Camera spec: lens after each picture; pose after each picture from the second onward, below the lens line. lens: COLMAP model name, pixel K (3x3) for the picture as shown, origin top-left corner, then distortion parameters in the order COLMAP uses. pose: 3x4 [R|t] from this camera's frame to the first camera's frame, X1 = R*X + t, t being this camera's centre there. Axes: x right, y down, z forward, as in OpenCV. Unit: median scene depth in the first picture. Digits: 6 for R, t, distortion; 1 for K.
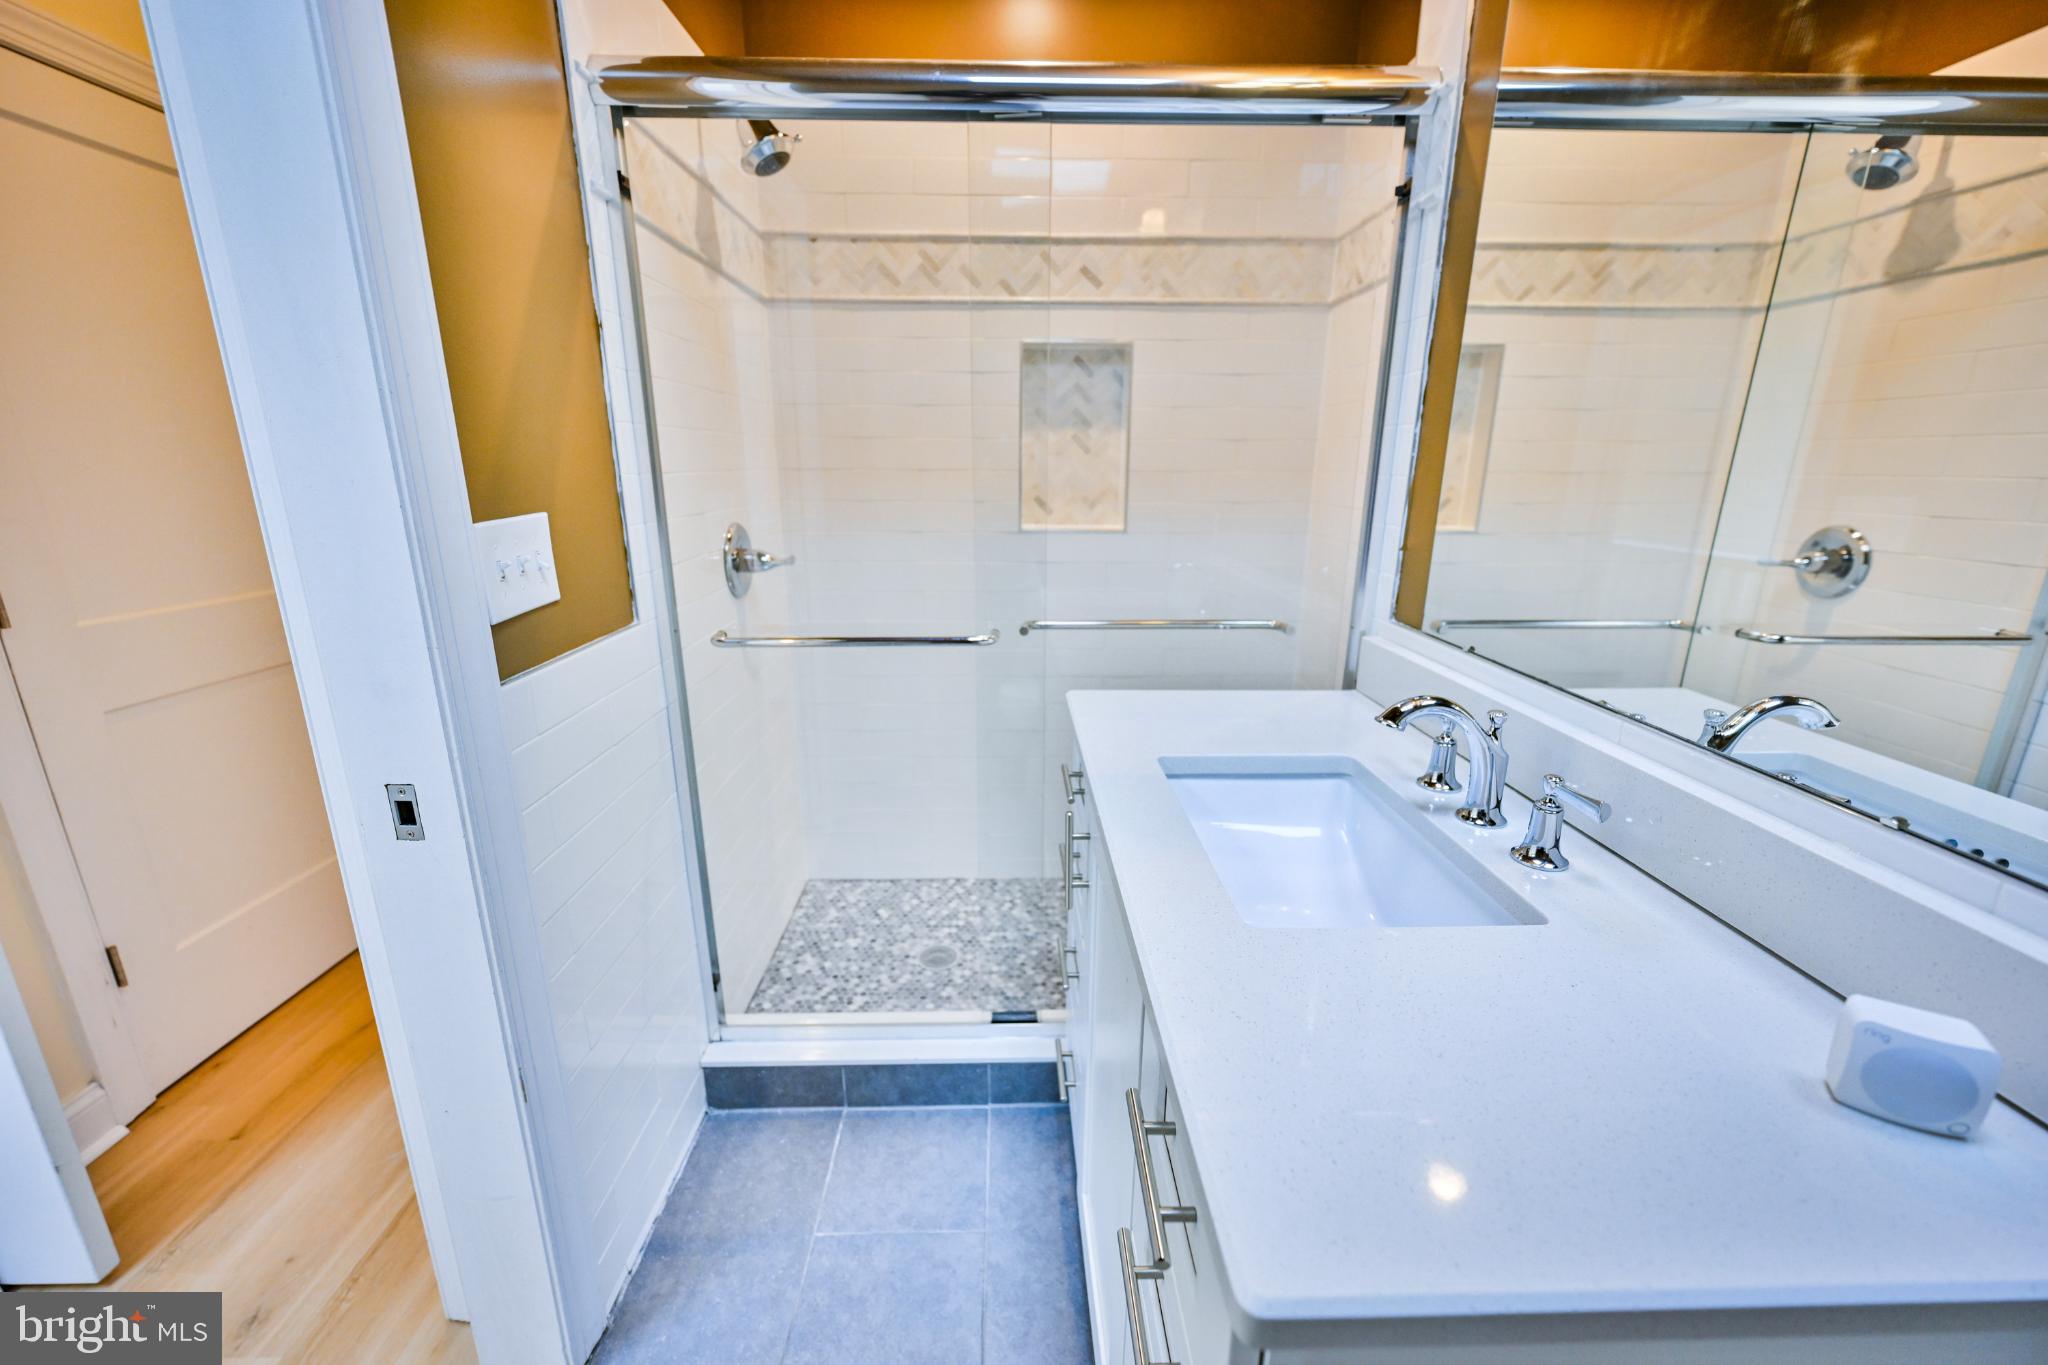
lens RADIAL K [[802.1, 0, 1010.0], [0, 802.1, 675.8], [0, 0, 1]] dist [-0.003191, -0.000086]
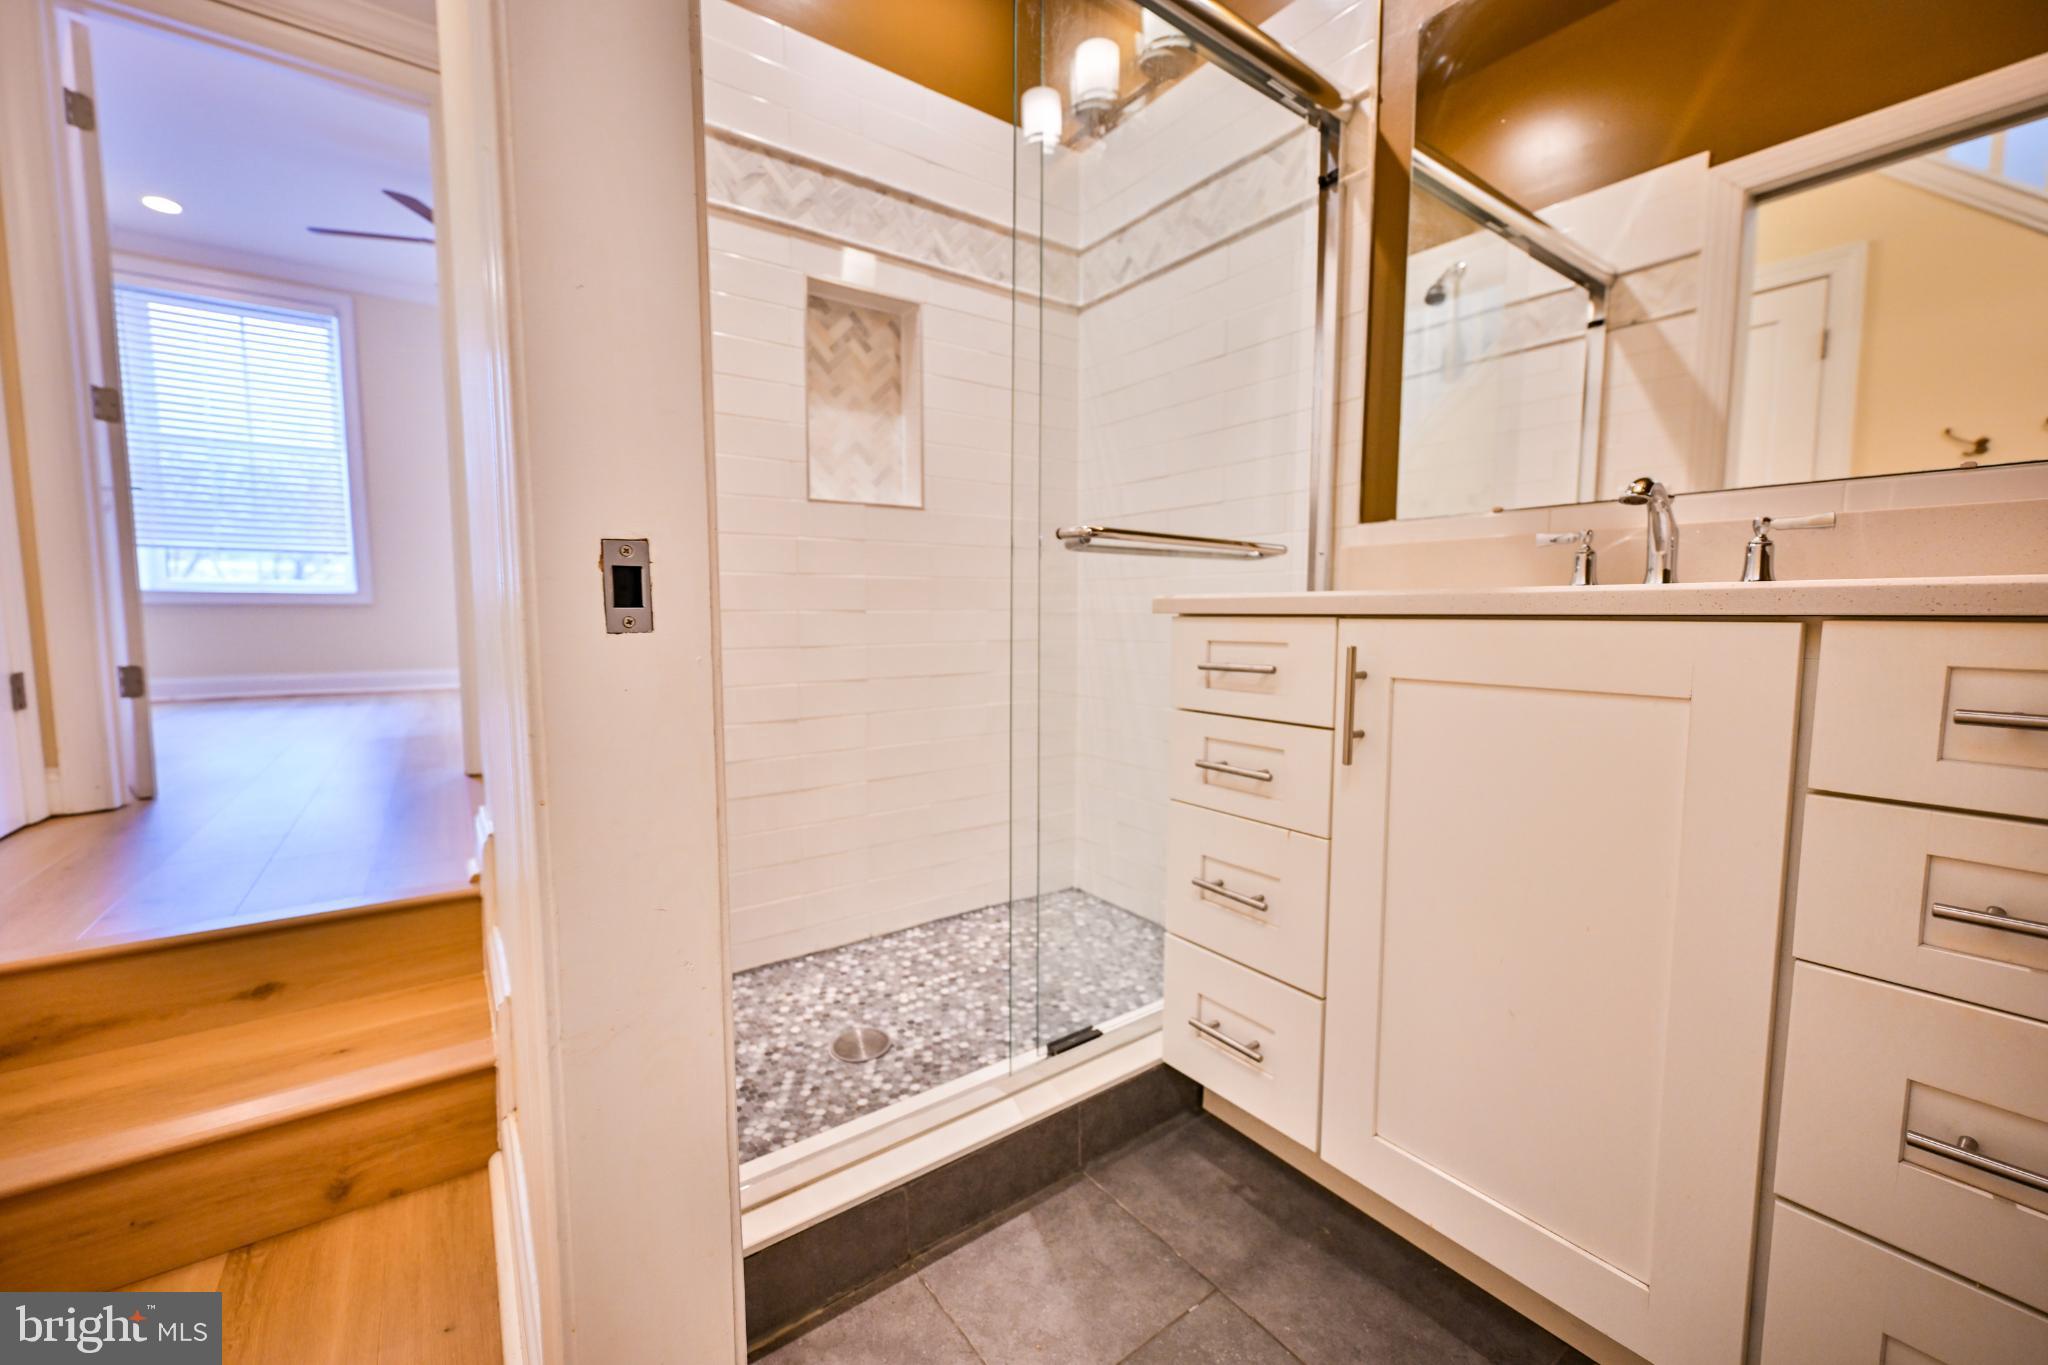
lens RADIAL K [[804.8, 0, 1020.1], [0, 804.8, 680.2], [0, 0, 1]] dist [-0.000791, 0.000184]
pose [[0.818438, -0.042647, 0.573010, -0.438452], [0.143914, 0.980671, -0.132567, 0.162763], [-0.556281, 0.190962, 0.808755, 0.297106]]
